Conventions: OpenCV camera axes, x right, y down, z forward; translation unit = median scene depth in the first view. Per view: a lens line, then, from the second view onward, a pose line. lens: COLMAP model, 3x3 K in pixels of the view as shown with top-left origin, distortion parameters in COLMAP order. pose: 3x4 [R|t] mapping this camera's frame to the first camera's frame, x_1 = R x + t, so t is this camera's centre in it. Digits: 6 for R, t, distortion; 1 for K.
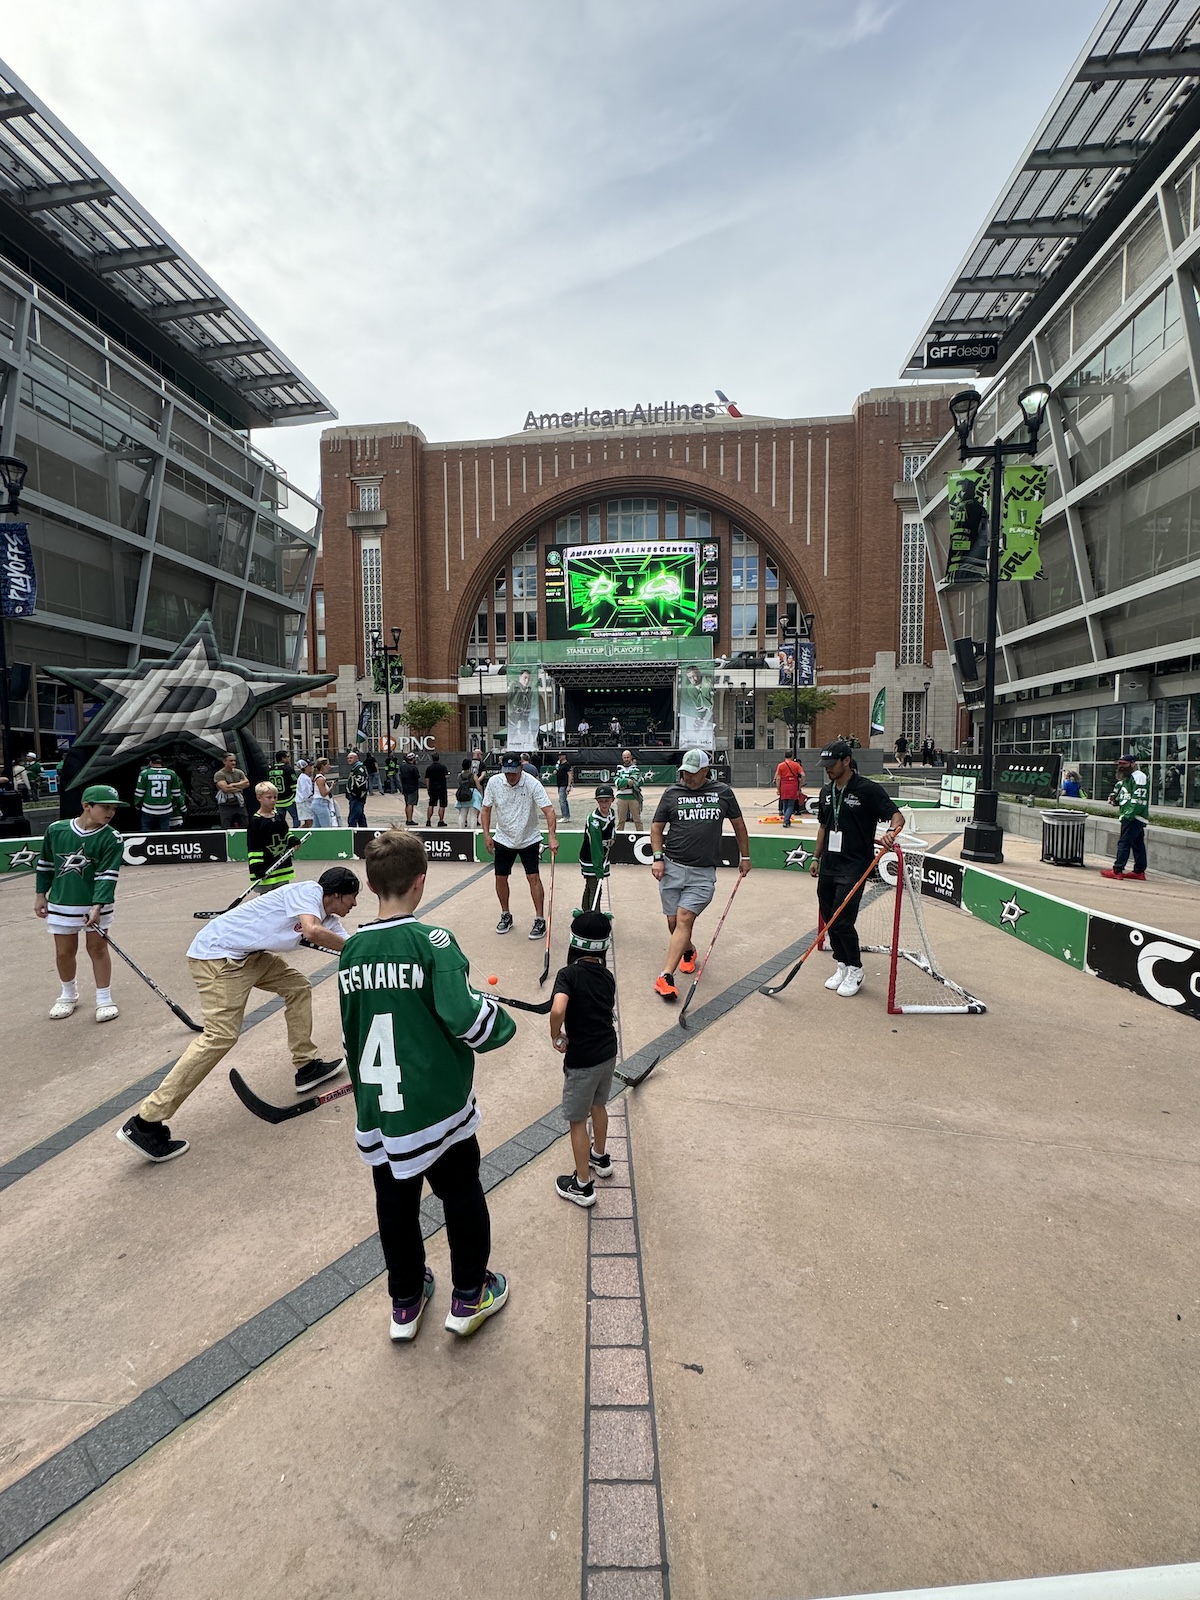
lens RADIAL K [[643.5, 0, 599.3], [0, 643.5, 798.0], [0, 0, 1]] dist [-0.000684, -0.000029]
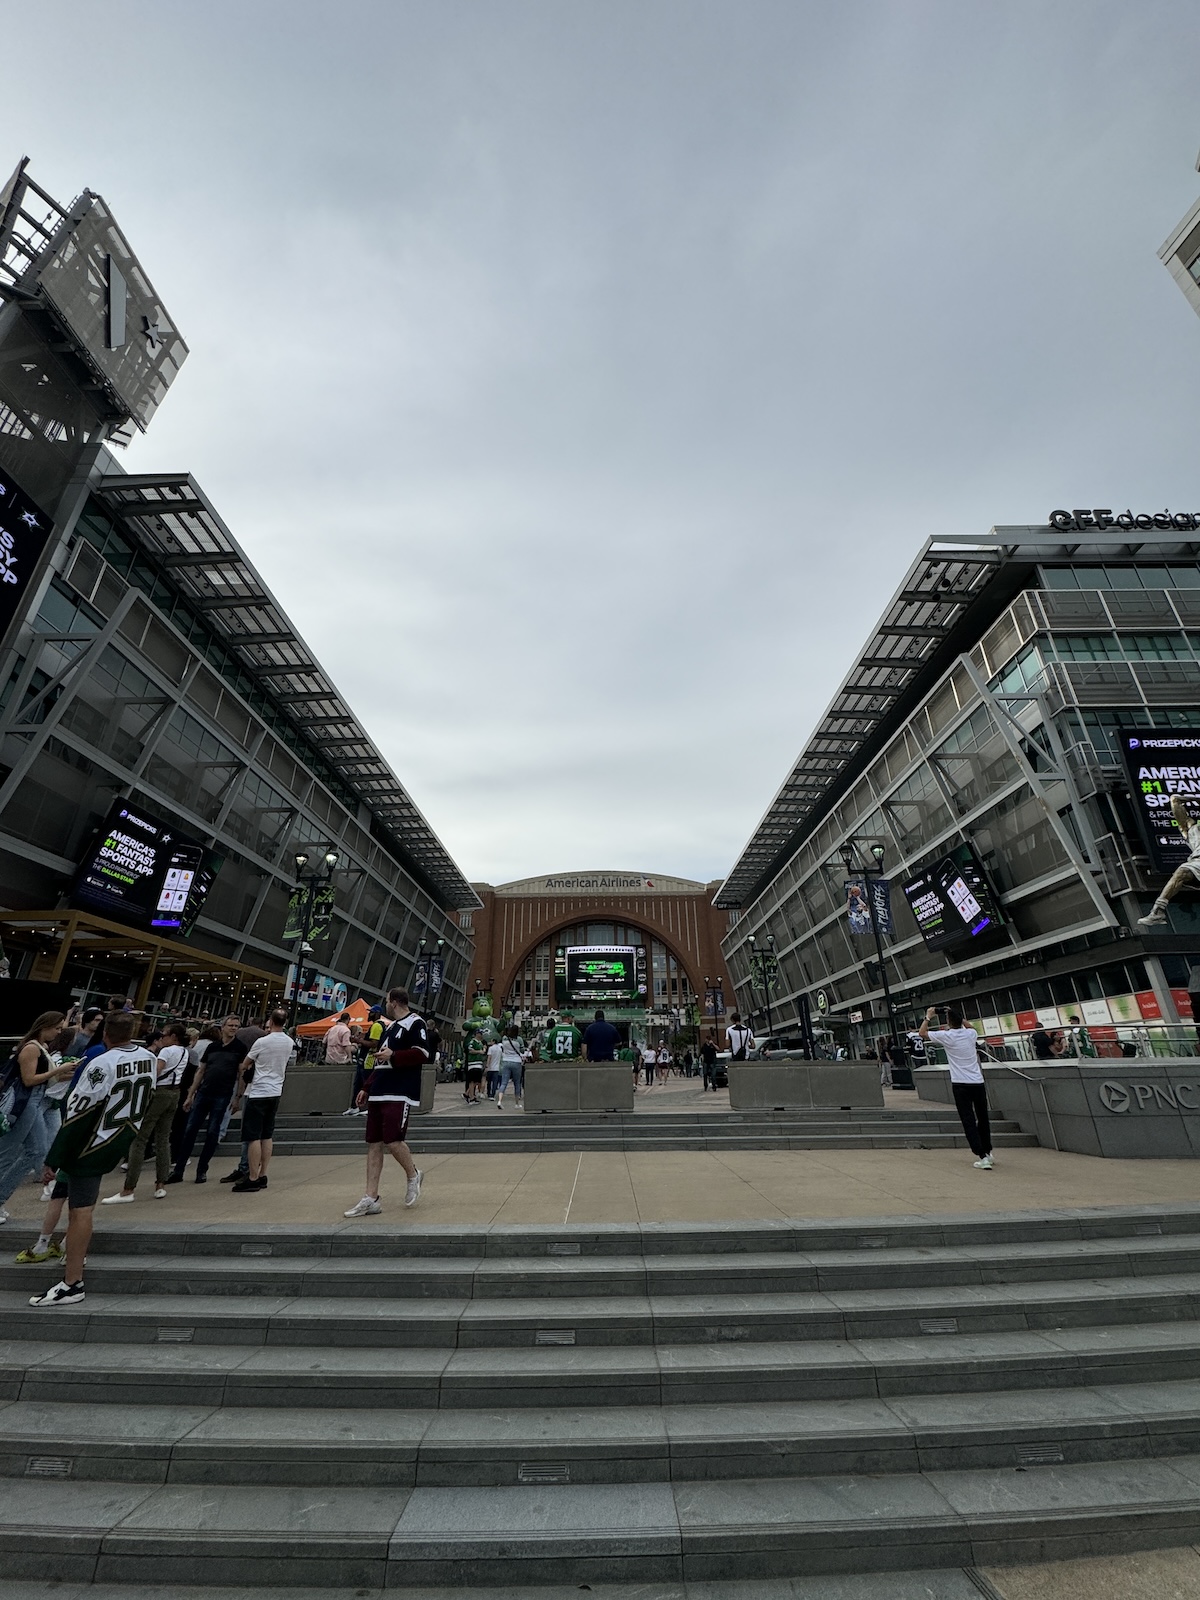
lens RADIAL K [[643.5, 0, 601.4], [0, 643.5, 795.4], [0, 0, 1]] dist [-0.000684, -0.000029]
pose [[0.993438, 0.043026, 0.105975, -0.173313], [0.010274, 0.889230, -0.457344, 0.087137], [-0.113914, 0.455432, 0.882953, -0.918895]]
